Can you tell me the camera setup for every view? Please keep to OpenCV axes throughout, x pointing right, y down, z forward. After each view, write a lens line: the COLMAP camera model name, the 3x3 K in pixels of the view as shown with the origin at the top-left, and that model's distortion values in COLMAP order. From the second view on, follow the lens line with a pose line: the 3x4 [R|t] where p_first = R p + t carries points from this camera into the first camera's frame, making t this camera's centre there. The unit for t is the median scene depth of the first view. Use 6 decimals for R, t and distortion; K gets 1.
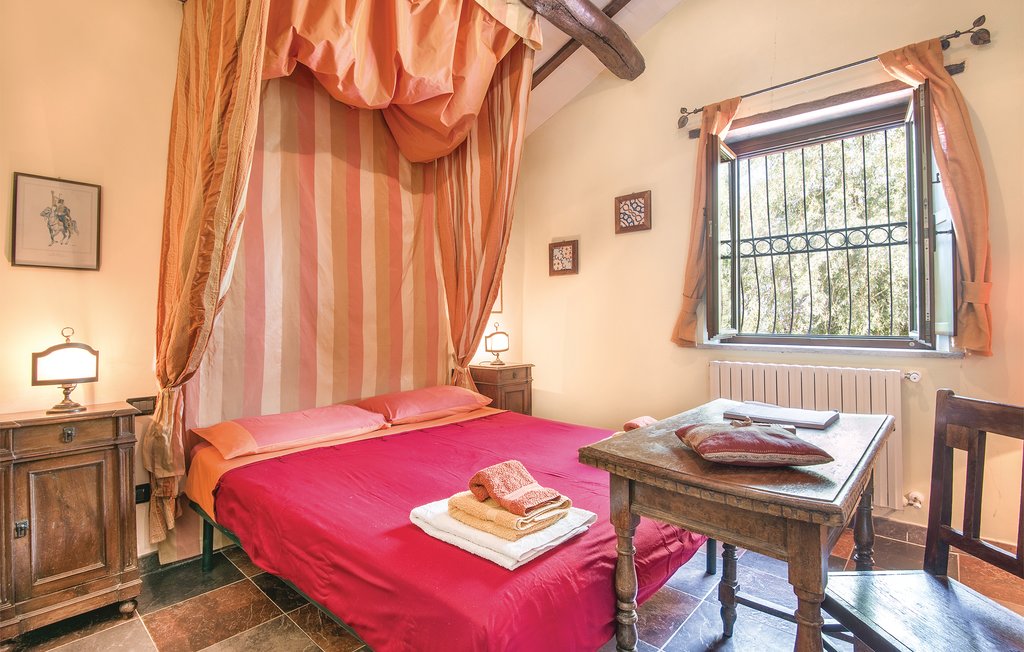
lens RADIAL K [[483.5, 0, 508.5], [0, 483.5, 307.9], [0, 0, 1]] dist [-0.000296, -0.000688]
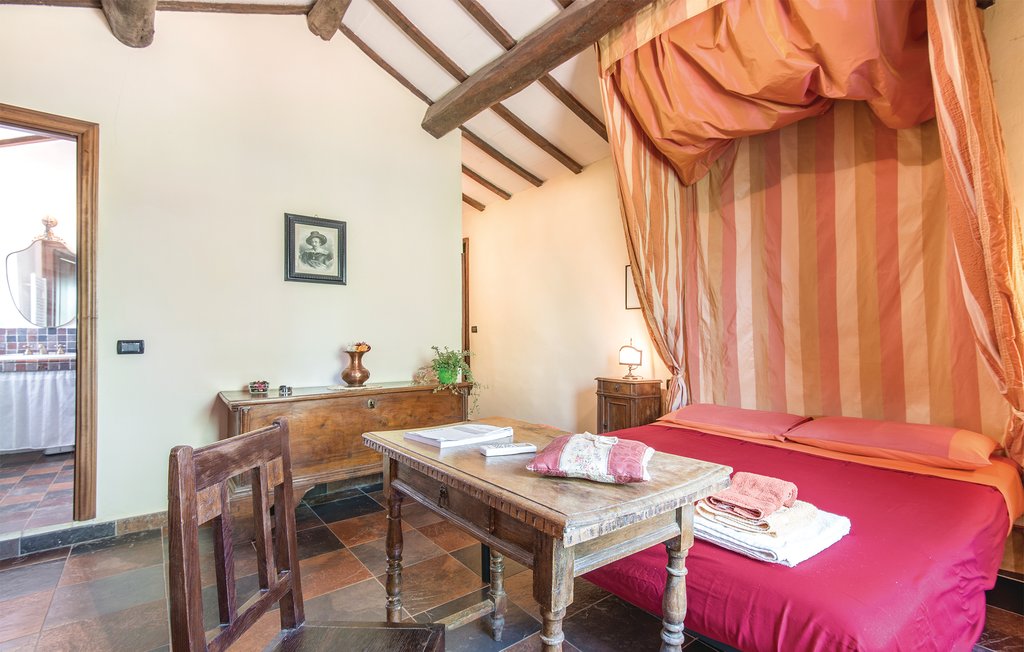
lens RADIAL K [[462.5, 0, 512.0], [0, 462.5, 339.0], [0, 0, 1]] dist [0.001798, 0.000421]
pose [[-0.169888, 0.020483, -0.985250, 0.739221], [0.036995, 0.999212, 0.014394, -0.000711], [0.984769, -0.034004, -0.170512, 0.569095]]
